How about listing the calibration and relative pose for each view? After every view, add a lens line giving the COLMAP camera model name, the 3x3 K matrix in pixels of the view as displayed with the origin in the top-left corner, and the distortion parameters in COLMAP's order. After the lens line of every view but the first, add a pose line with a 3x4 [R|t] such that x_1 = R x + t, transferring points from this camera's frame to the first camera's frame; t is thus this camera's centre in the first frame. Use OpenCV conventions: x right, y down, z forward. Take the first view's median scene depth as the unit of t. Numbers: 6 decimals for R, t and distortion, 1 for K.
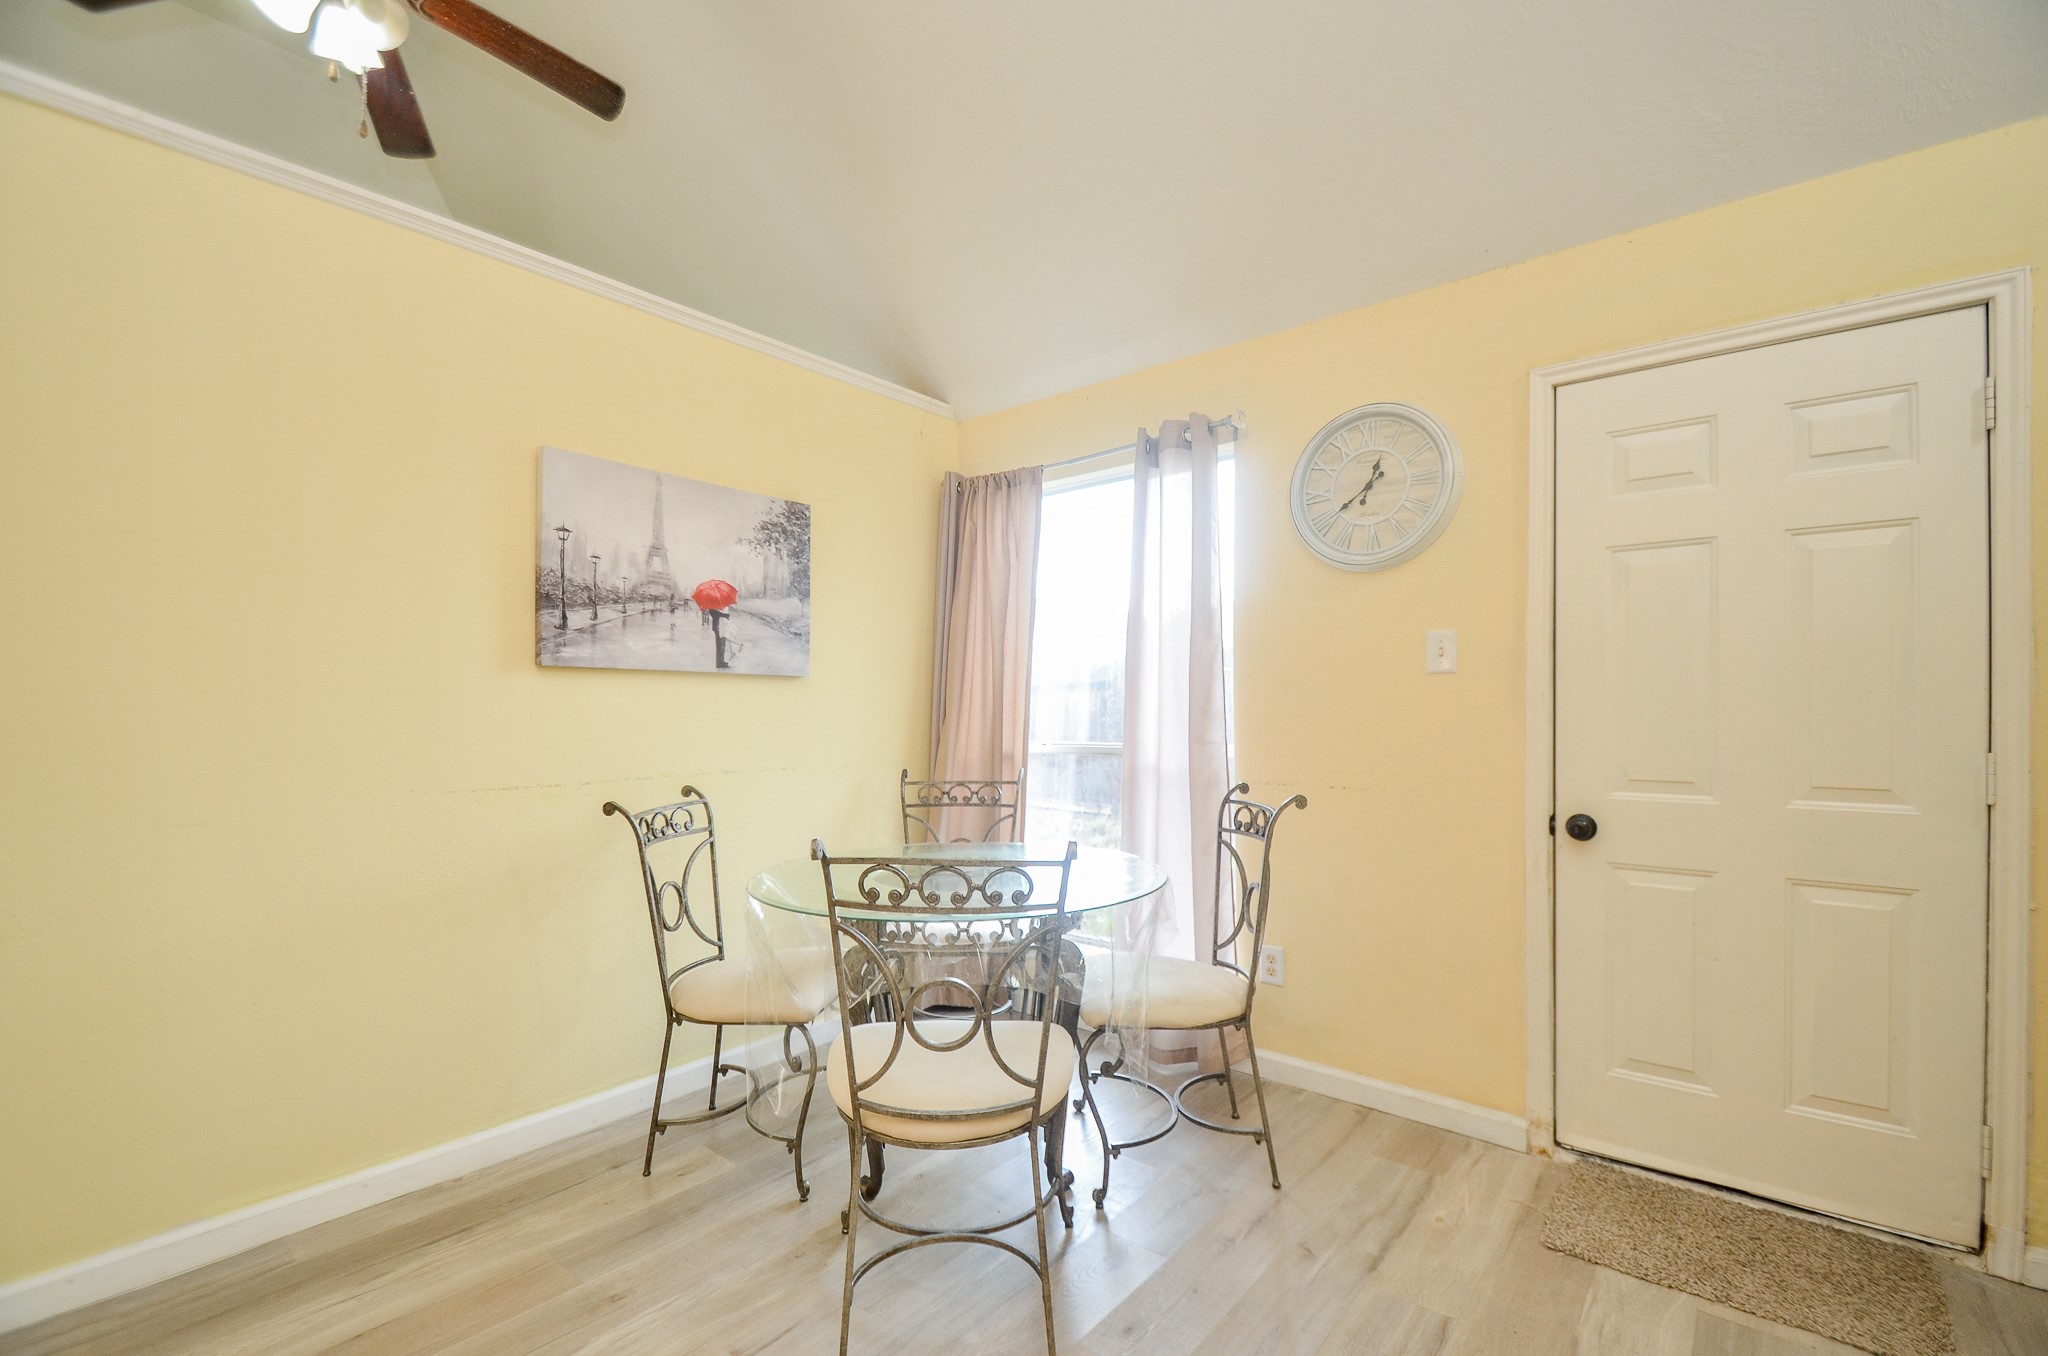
lens RADIAL K [[896.0, 0, 1023.8], [0, 896.0, 708.0], [0, 0, 1]] dist [0.015716, -0.016632]
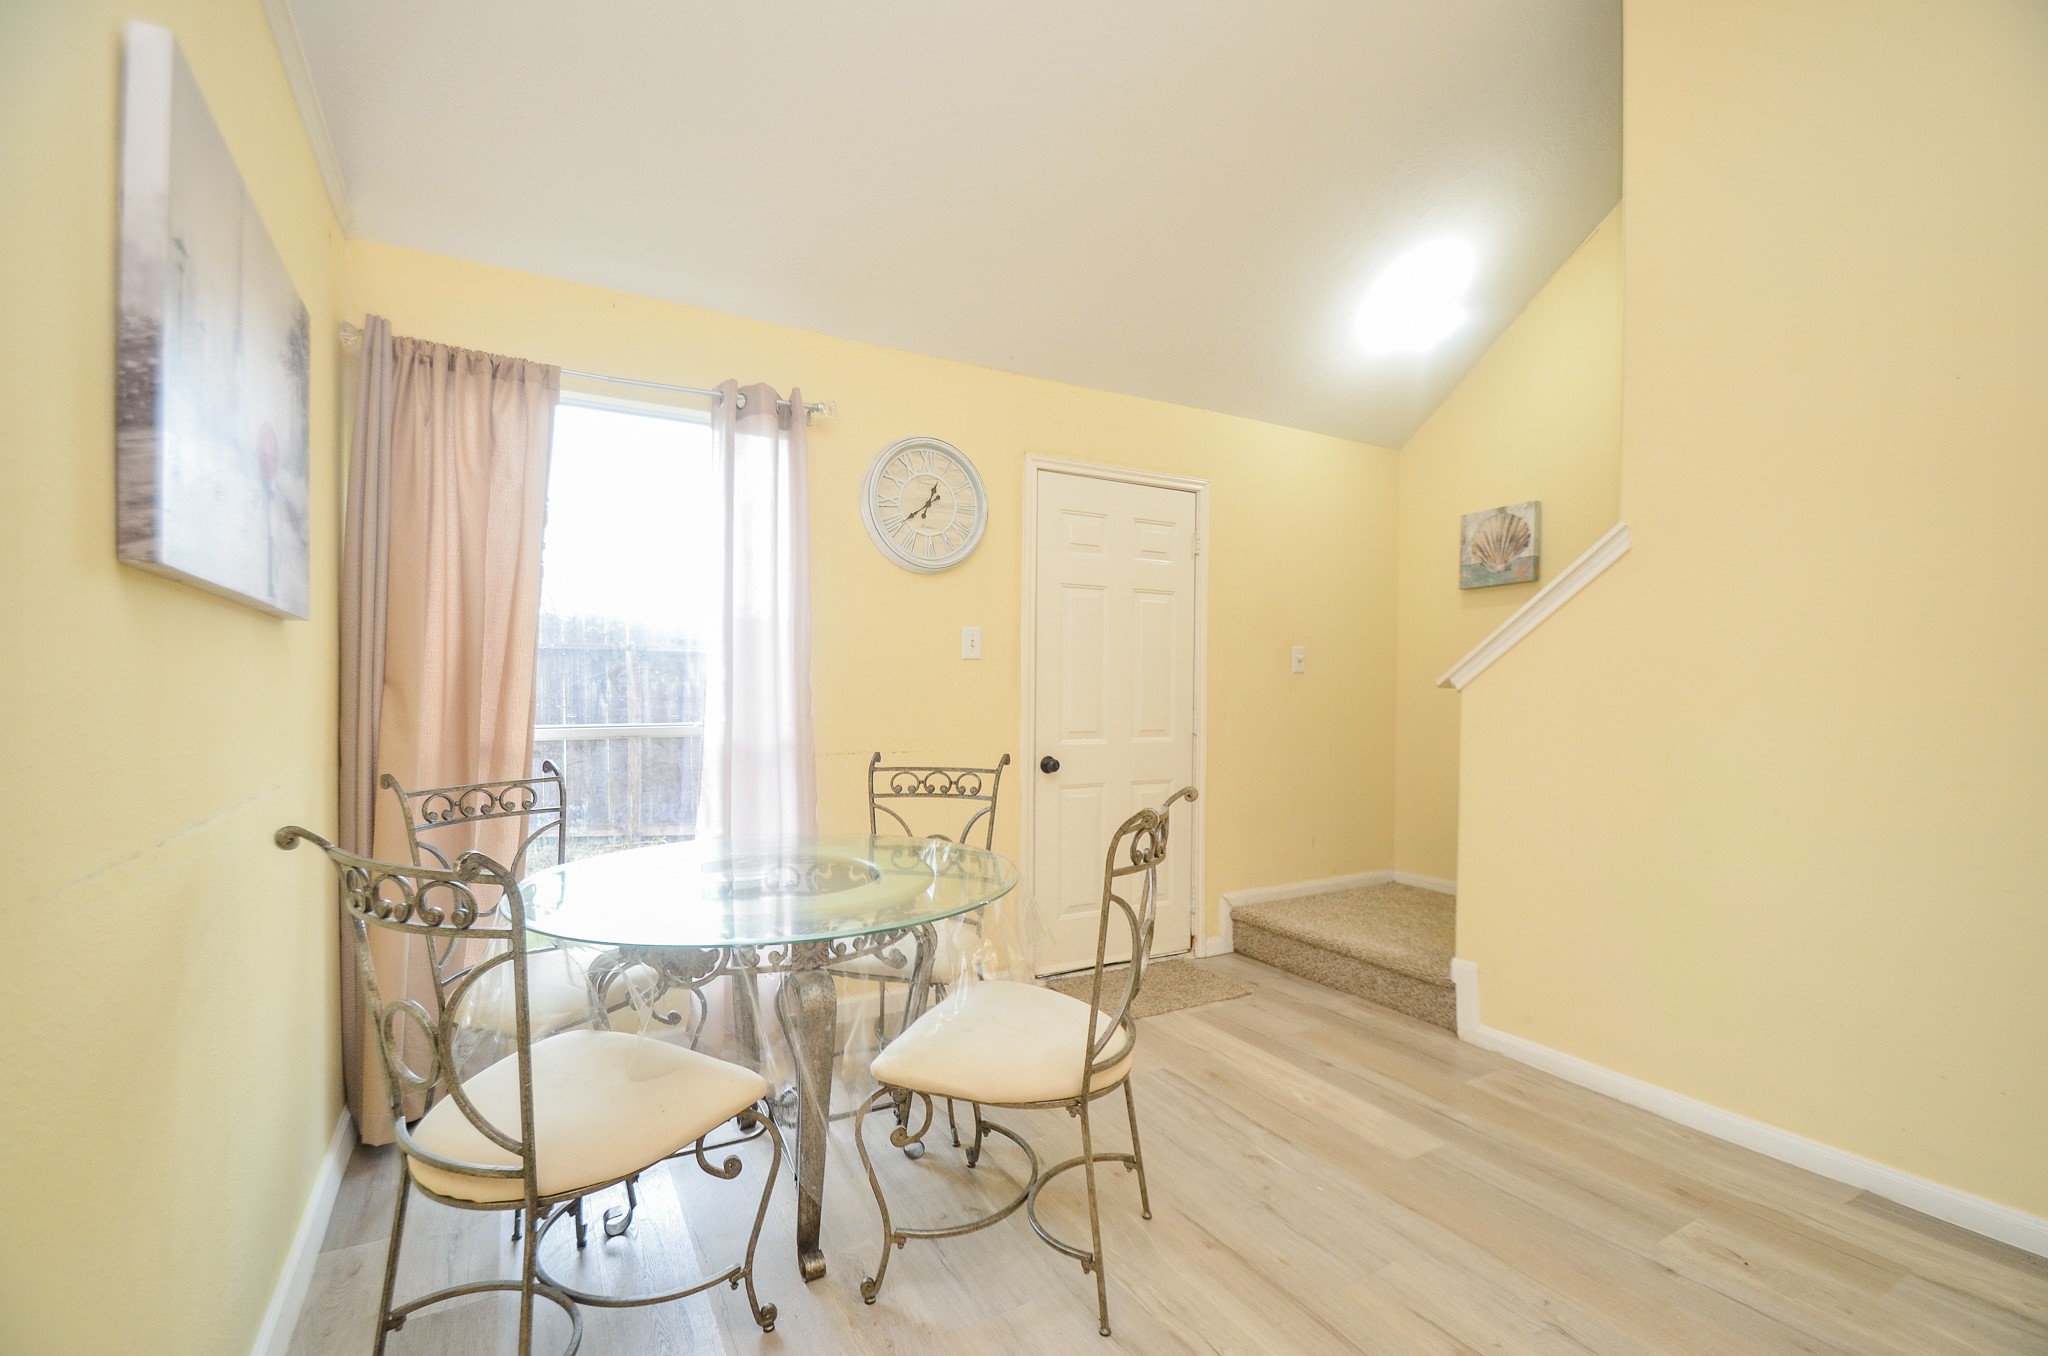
lens RADIAL K [[898.3, 0, 988.7], [0, 898.3, 709.8], [0, 0, 1]] dist [-0.001224, -0.000213]
pose [[0.365326, -0.018785, 0.930690, -0.775692], [-0.008373, 0.999690, 0.023464, 0.003978], [-0.930842, -0.016364, 0.365055, 0.500990]]
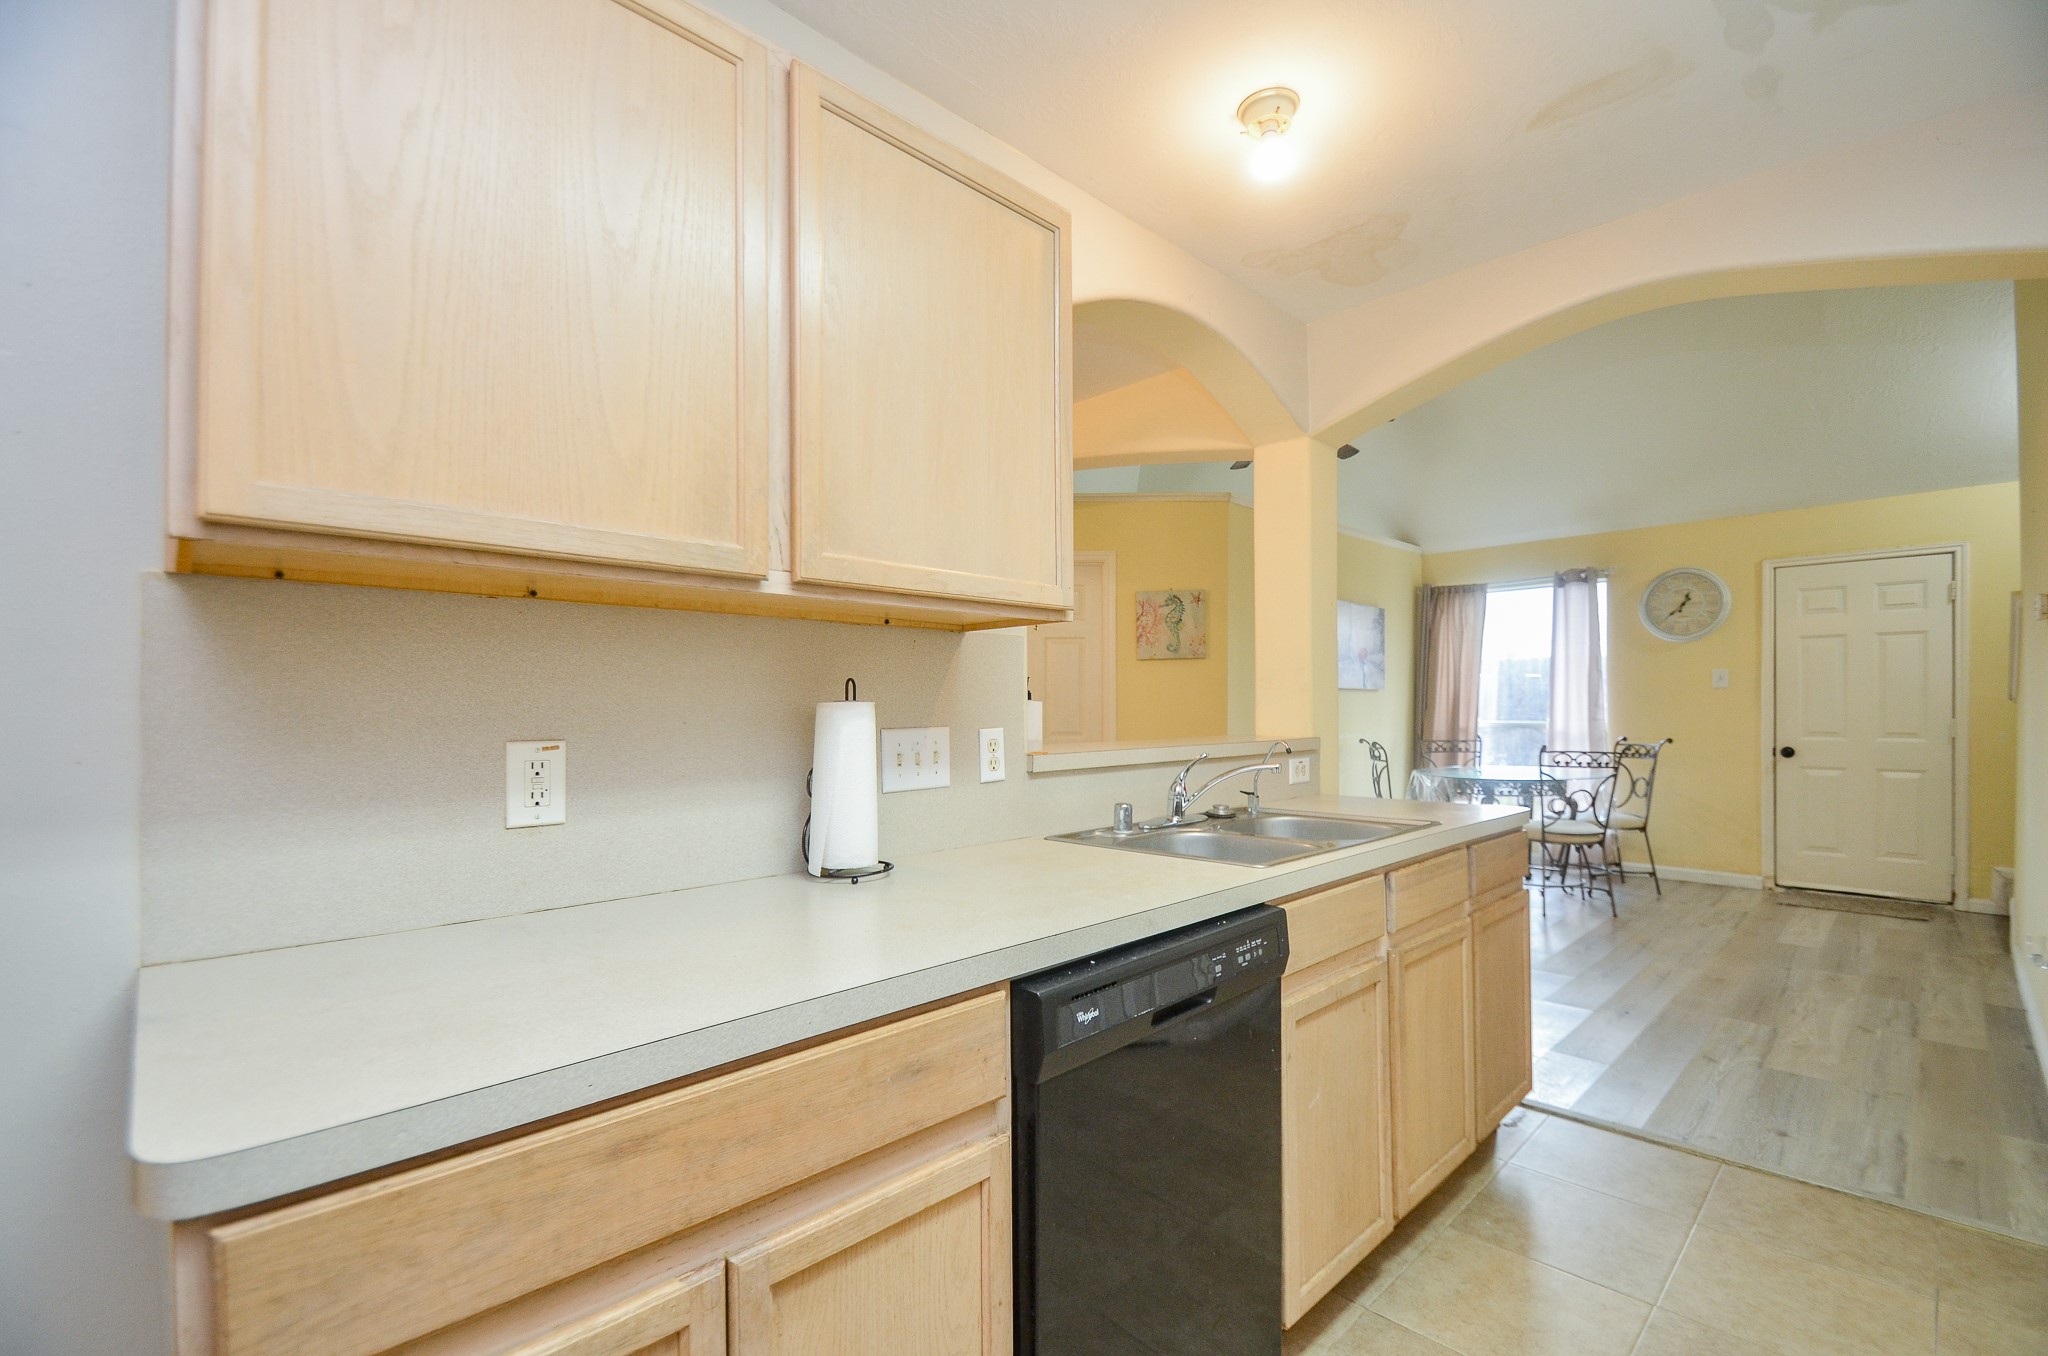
lens RADIAL K [[898.3, 0, 1016.7], [0, 898.3, 709.5], [0, 0, 1]] dist [0.003131, -0.012207]
pose [[0.993174, -0.007116, -0.116428, -1.073907], [0.007995, 0.999943, 0.007088, -0.014128], [0.116371, -0.007971, 0.993174, -1.509401]]
